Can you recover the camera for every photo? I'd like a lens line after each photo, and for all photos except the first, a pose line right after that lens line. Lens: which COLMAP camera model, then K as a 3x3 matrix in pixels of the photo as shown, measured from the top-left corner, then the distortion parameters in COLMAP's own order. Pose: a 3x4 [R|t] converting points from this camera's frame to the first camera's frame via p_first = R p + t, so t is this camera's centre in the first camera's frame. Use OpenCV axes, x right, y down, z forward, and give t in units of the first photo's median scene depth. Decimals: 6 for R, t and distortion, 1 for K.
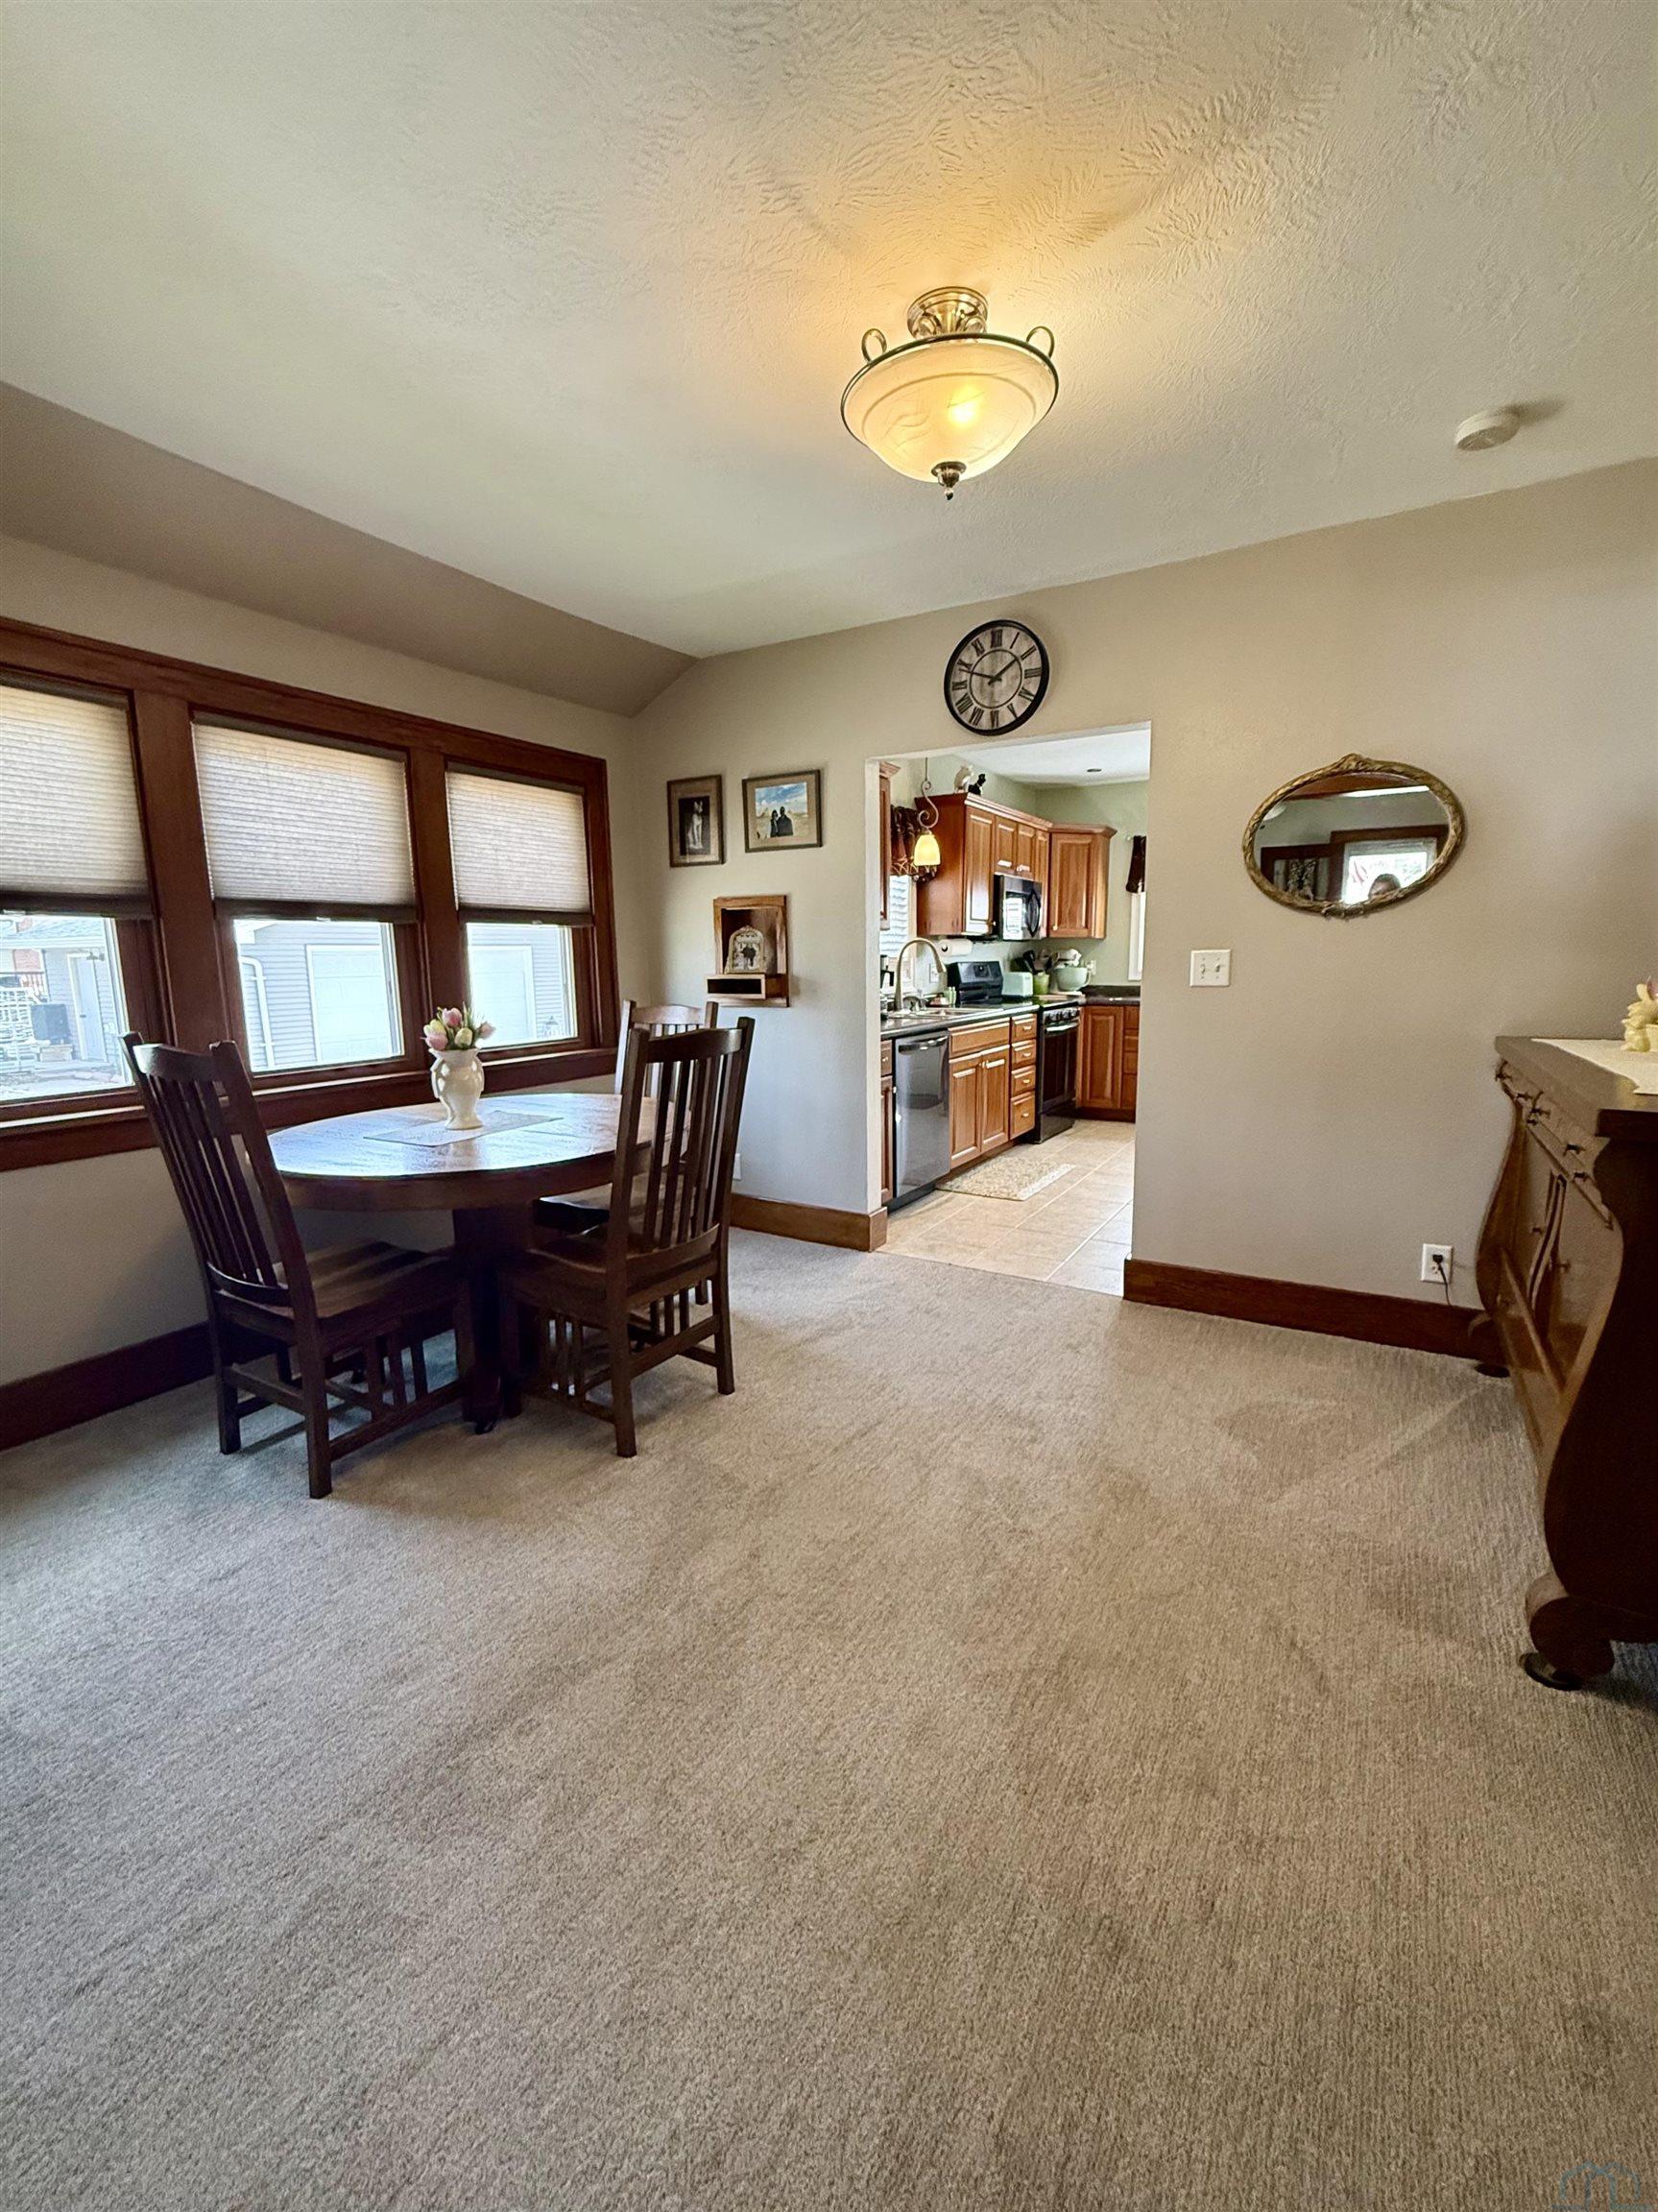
lens RADIAL K [[922.5, 0, 831.8], [0, 922.5, 1105.4], [0, 0, 1]] dist [-0.003288, -0.000007]
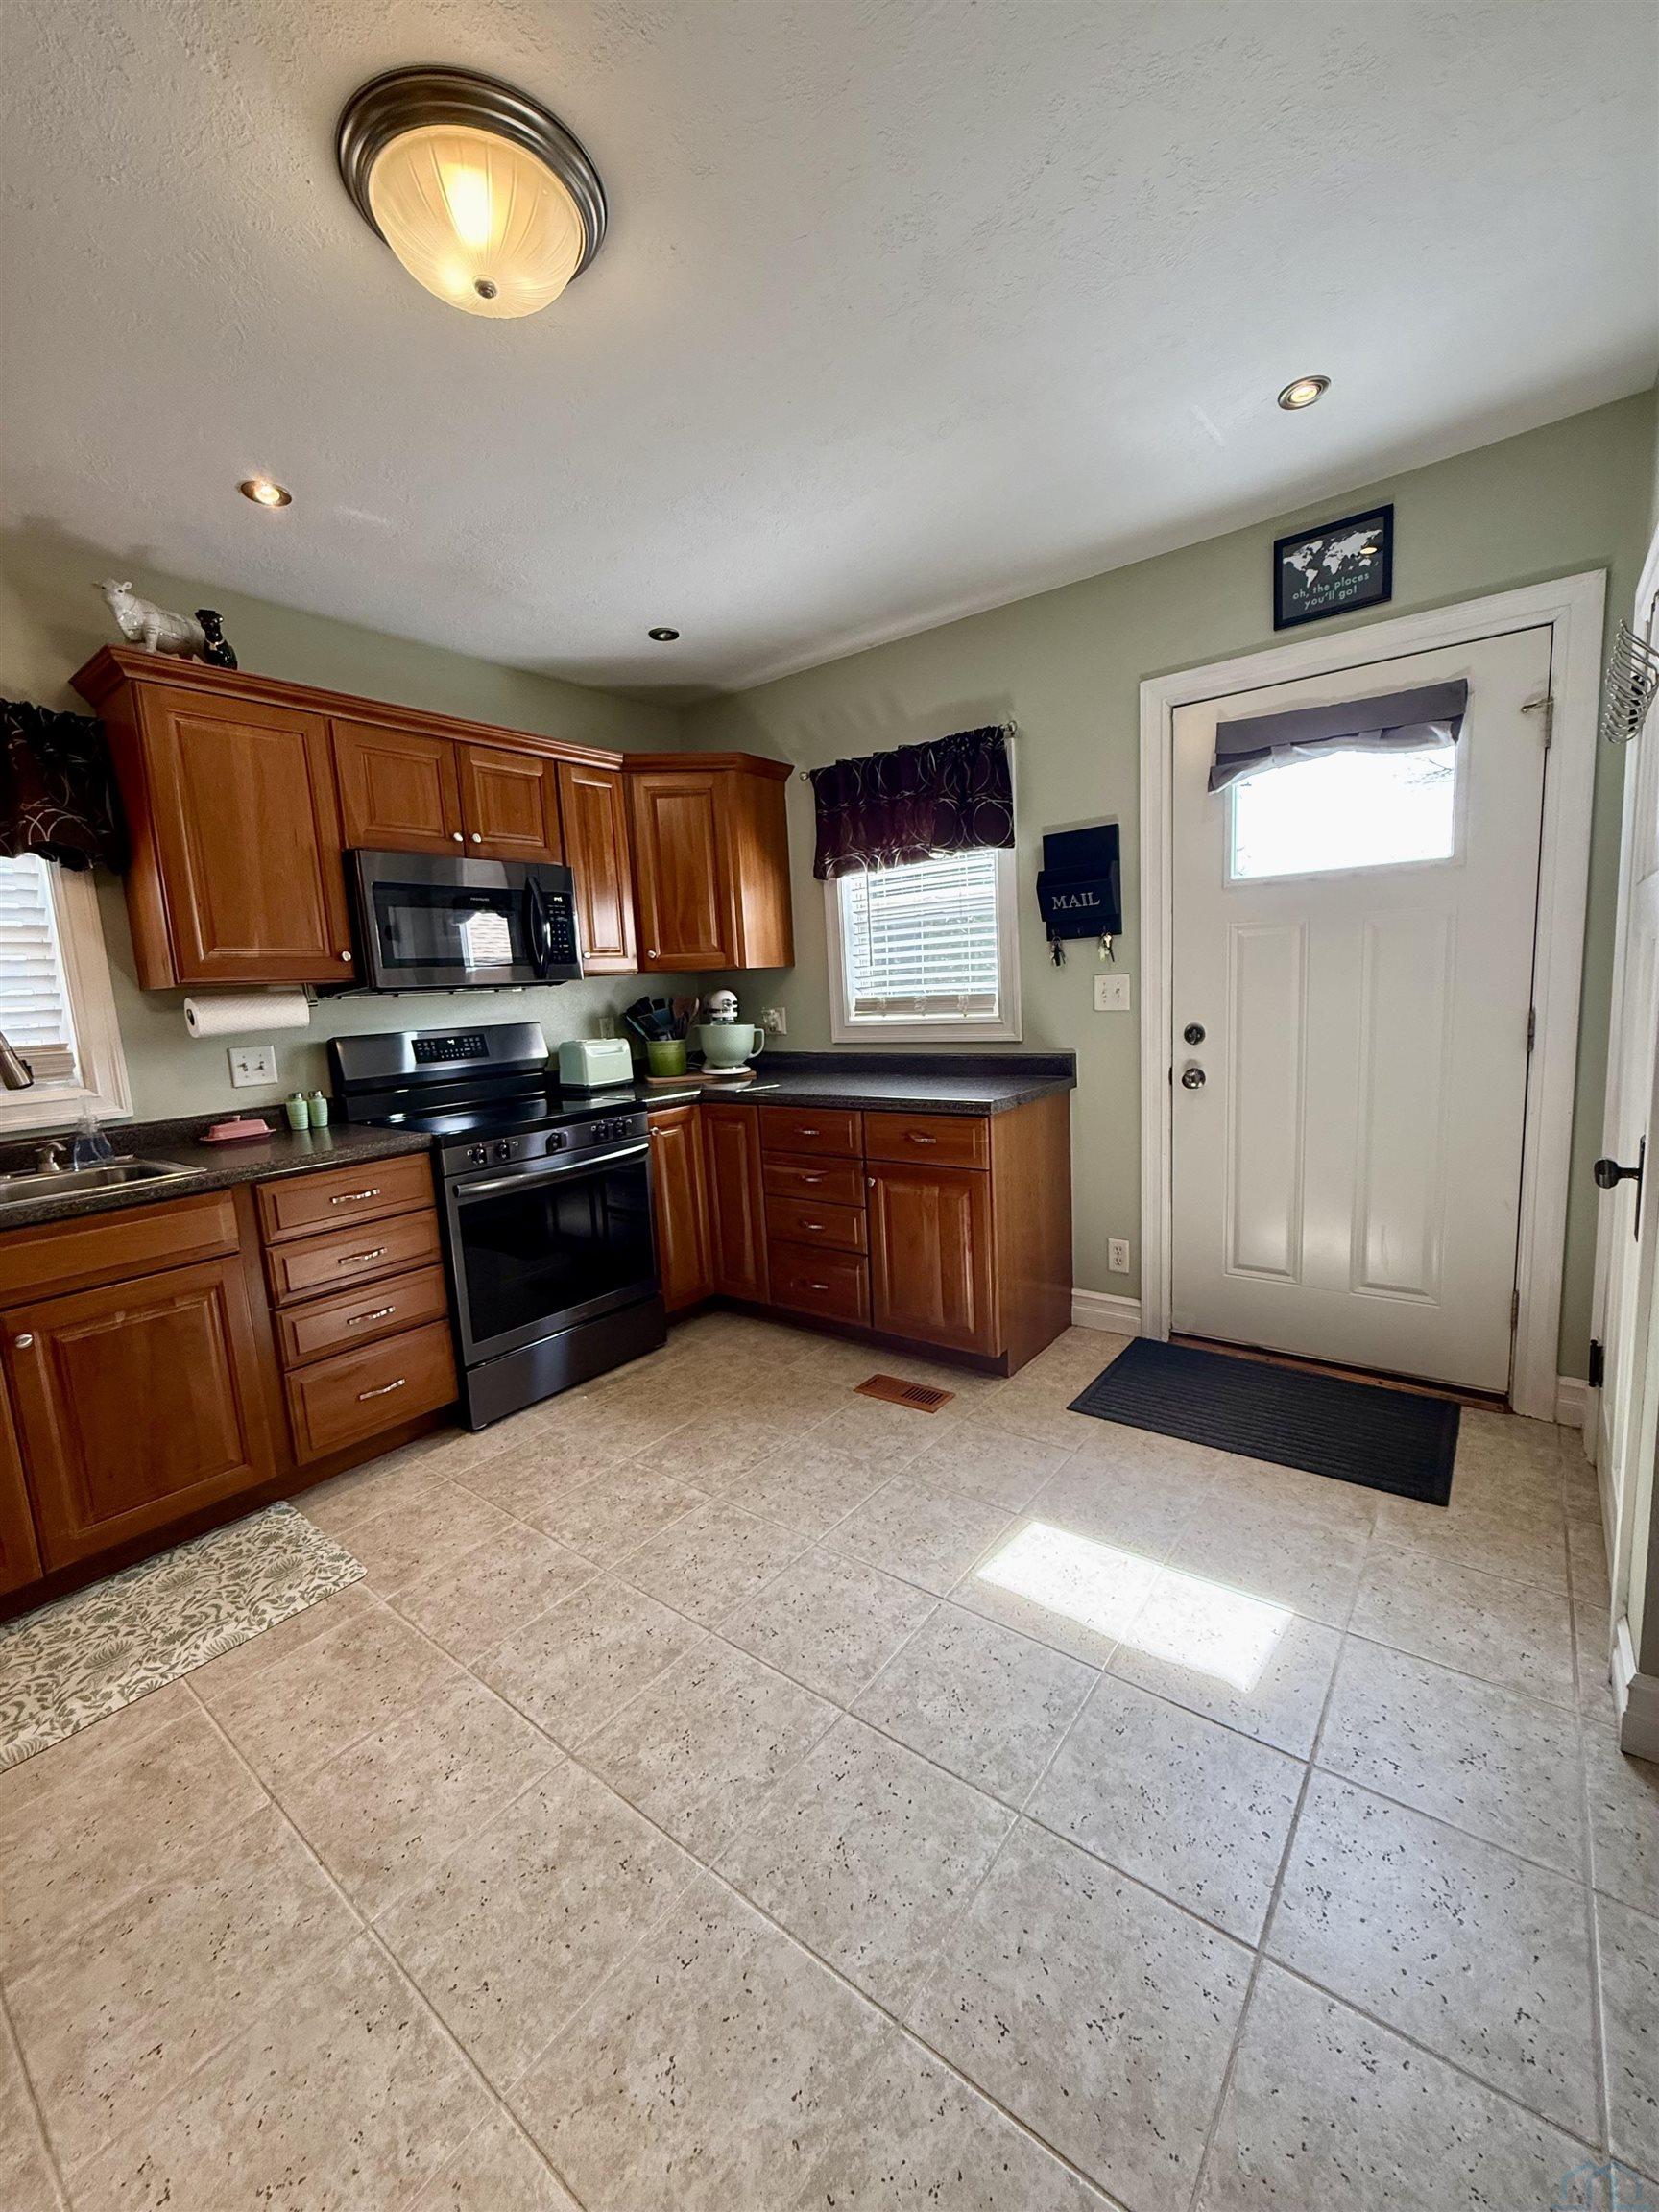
lens RADIAL K [[880.4, 0, 832.5], [0, 880.4, 1101.8], [0, 0, 1]] dist [0.001096, -0.000237]
pose [[0.991744, -0.026488, -0.125465, 0.679441], [0.023425, 0.999392, -0.025826, -0.157248], [0.126073, 0.022674, 0.991762, 0.878537]]
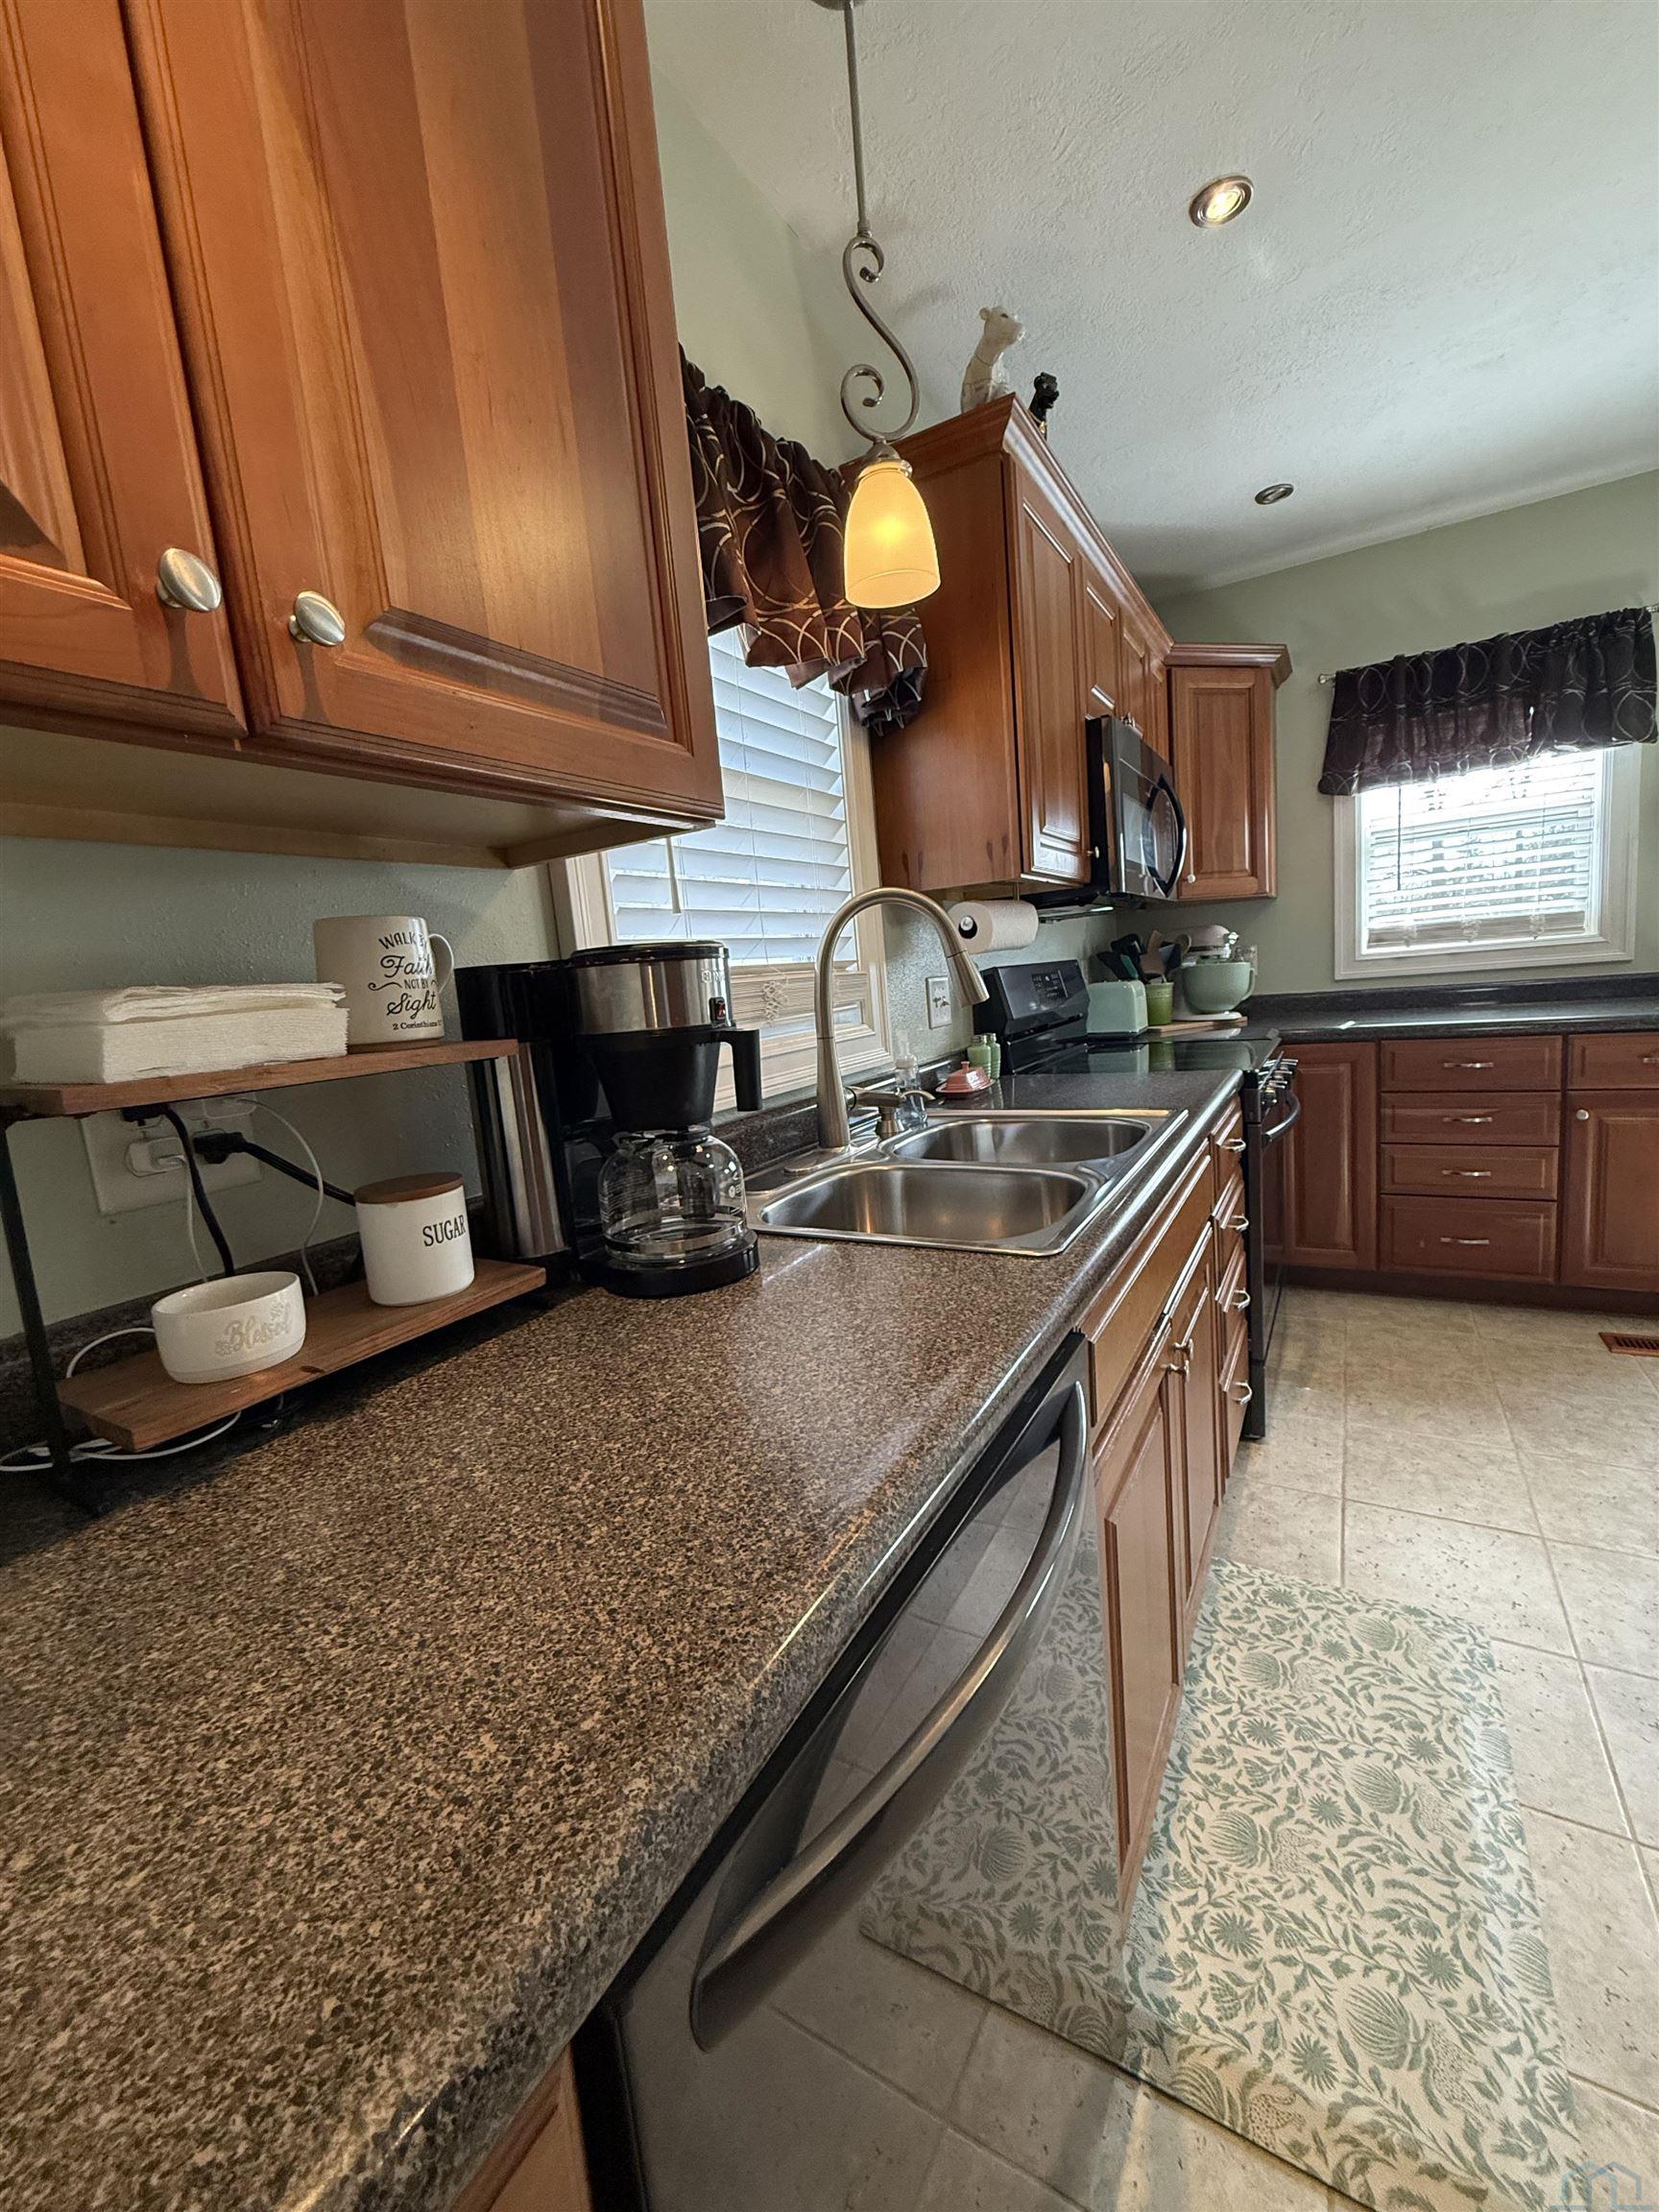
lens RADIAL K [[880.4, 0, 831.7], [0, 880.4, 1103.0], [0, 0, 1]] dist [0.001096, -0.000237]
pose [[0.997145, -0.075339, 0.005161, 0.094168], [0.075432, 0.996930, -0.020984, -0.146311], [-0.003564, 0.021314, 0.999766, 0.964171]]
